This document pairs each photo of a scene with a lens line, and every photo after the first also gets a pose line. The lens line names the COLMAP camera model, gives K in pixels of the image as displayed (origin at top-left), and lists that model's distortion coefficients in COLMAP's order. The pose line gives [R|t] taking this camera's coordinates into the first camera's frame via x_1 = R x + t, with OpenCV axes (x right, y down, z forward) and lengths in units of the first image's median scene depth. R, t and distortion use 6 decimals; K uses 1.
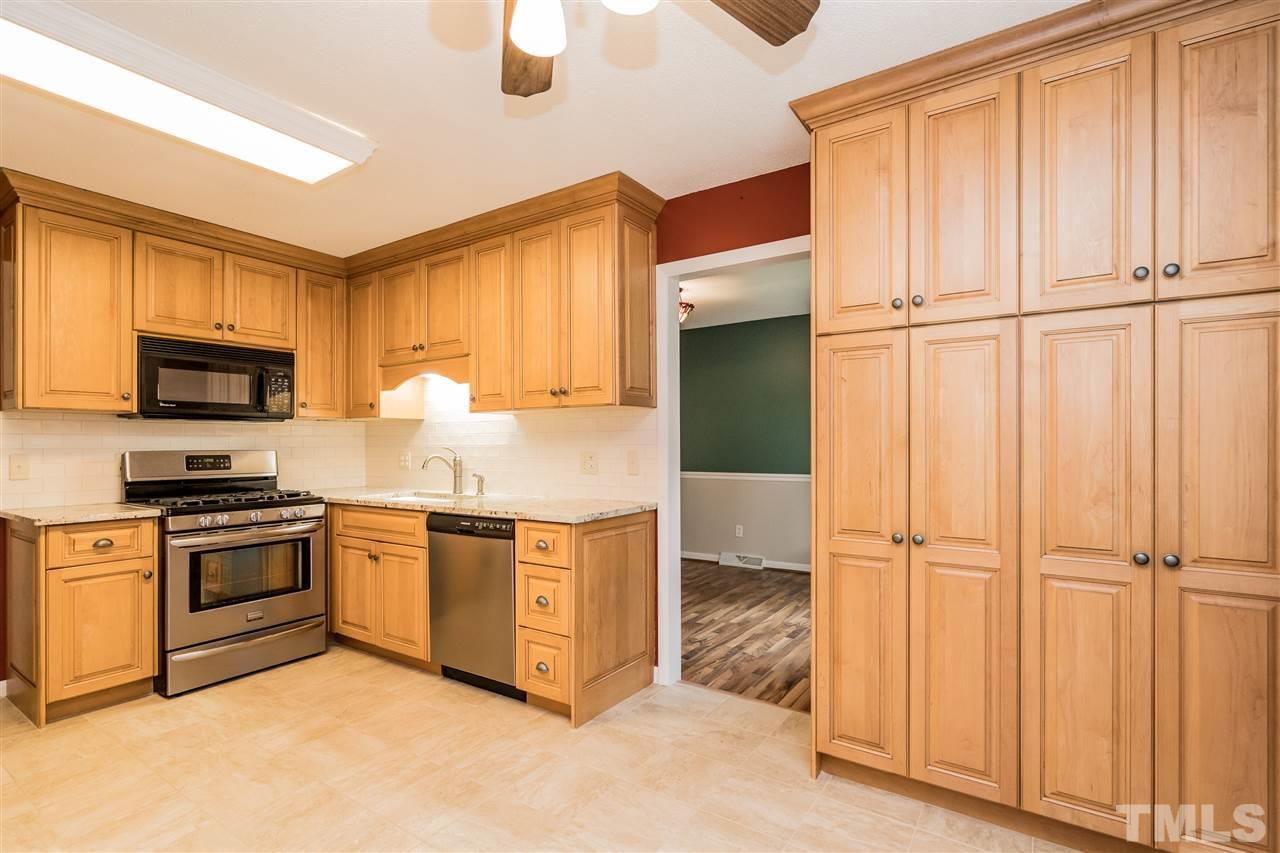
lens RADIAL K [[592.6, 0, 662.2], [0, 592.6, 444.0], [0, 0, 1]] dist [0.000368, -0.000263]
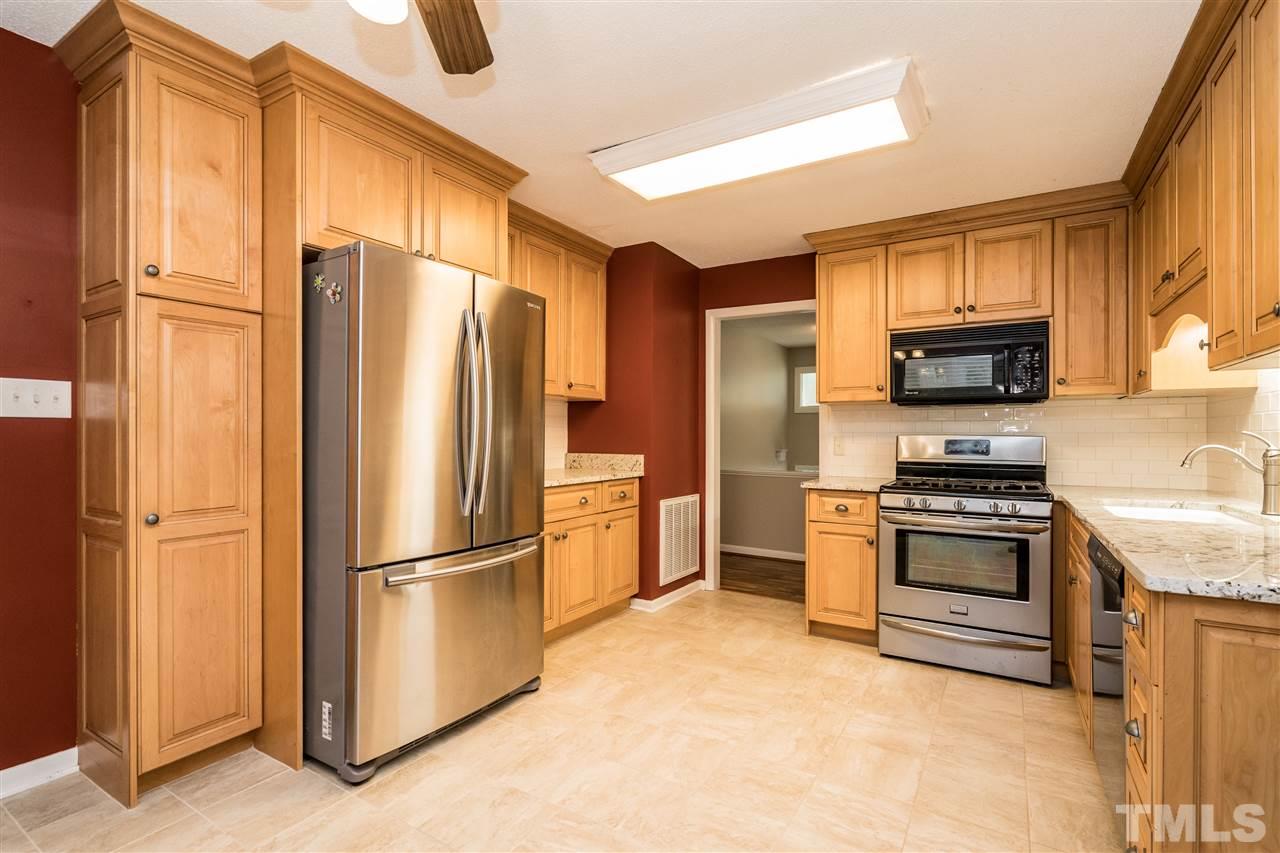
lens RADIAL K [[592.6, 0, 631.5], [0, 592.6, 433.2], [0, 0, 1]] dist [0.000368, -0.000263]
pose [[0.014953, 0.002555, -0.999885, 0.253060], [-0.003391, 0.999991, 0.002505, 0.007844], [0.999882, 0.003353, 0.014962, 0.465516]]
